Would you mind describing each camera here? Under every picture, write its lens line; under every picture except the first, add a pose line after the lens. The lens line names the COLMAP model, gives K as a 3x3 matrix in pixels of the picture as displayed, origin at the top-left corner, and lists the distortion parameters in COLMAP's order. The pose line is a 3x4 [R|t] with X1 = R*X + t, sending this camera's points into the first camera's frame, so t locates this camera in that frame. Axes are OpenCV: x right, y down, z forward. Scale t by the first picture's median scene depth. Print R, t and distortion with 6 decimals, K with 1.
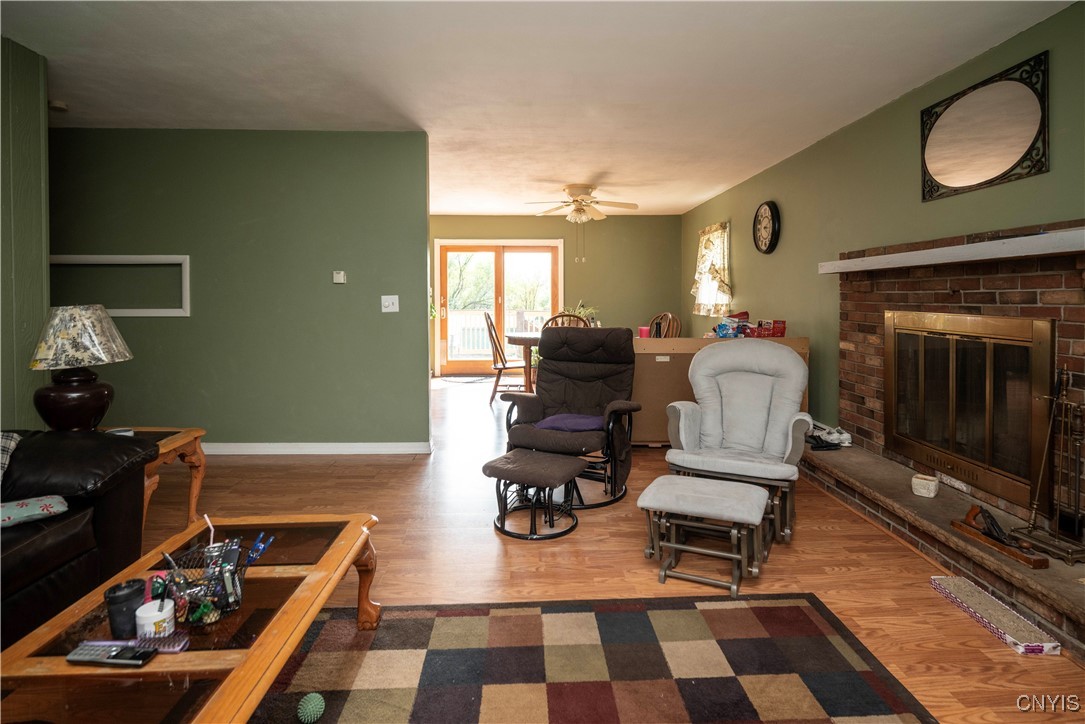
lens RADIAL K [[571.7, 0, 552.2], [0, 571.7, 306.2], [0, 0, 1]] dist [0.002669, 0.000354]
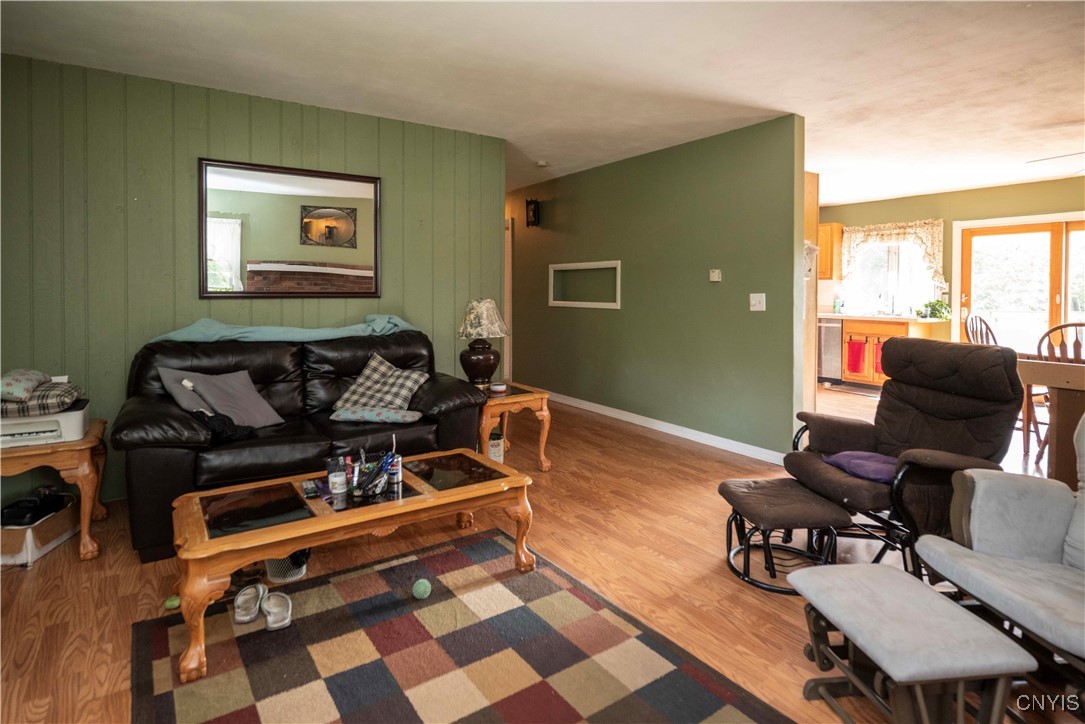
lens RADIAL K [[571.7, 0, 552.2], [0, 571.7, 306.2], [0, 0, 1]] dist [0.002669, 0.000354]
pose [[0.541441, 0.027307, -0.840295, 0.461357], [-0.018322, 0.999618, 0.020679, -0.015375], [0.840539, 0.004199, 0.541735, 0.253277]]
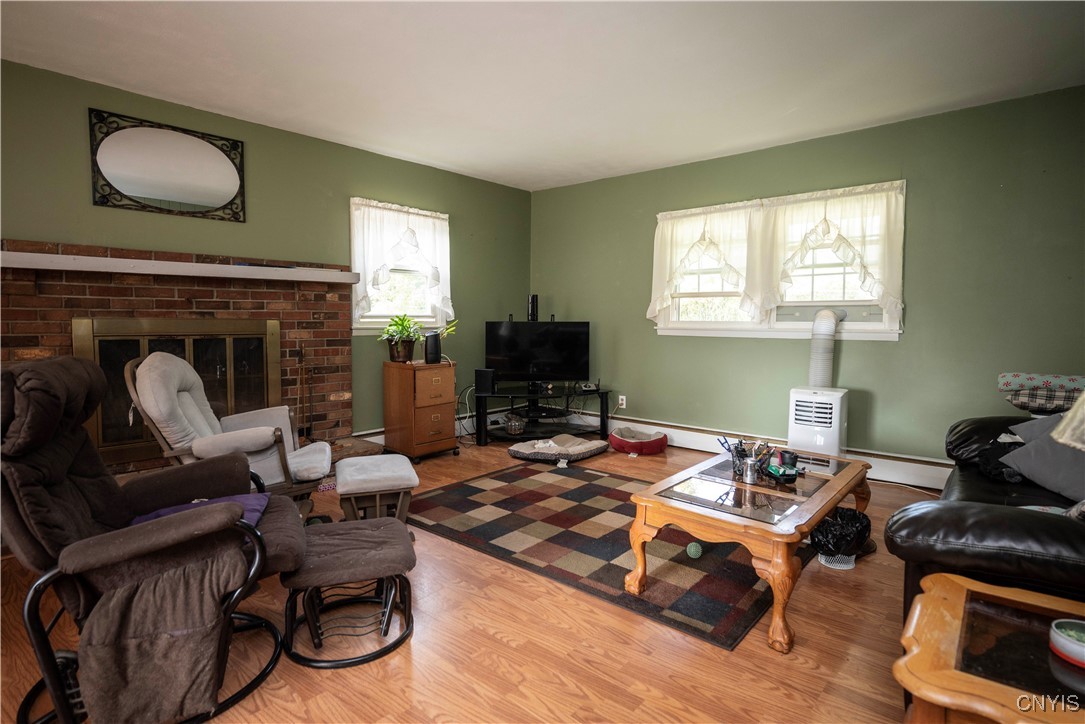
lens RADIAL K [[562.6, 0, 542.5], [0, 562.6, 362.0], [0, 0, 1]] dist [-0.001469, -0.000238]
pose [[-0.724235, -0.061291, 0.686824, -0.602057], [0.006151, 0.995428, 0.095317, -0.002731], [-0.689526, 0.073256, -0.720547, 1.235469]]
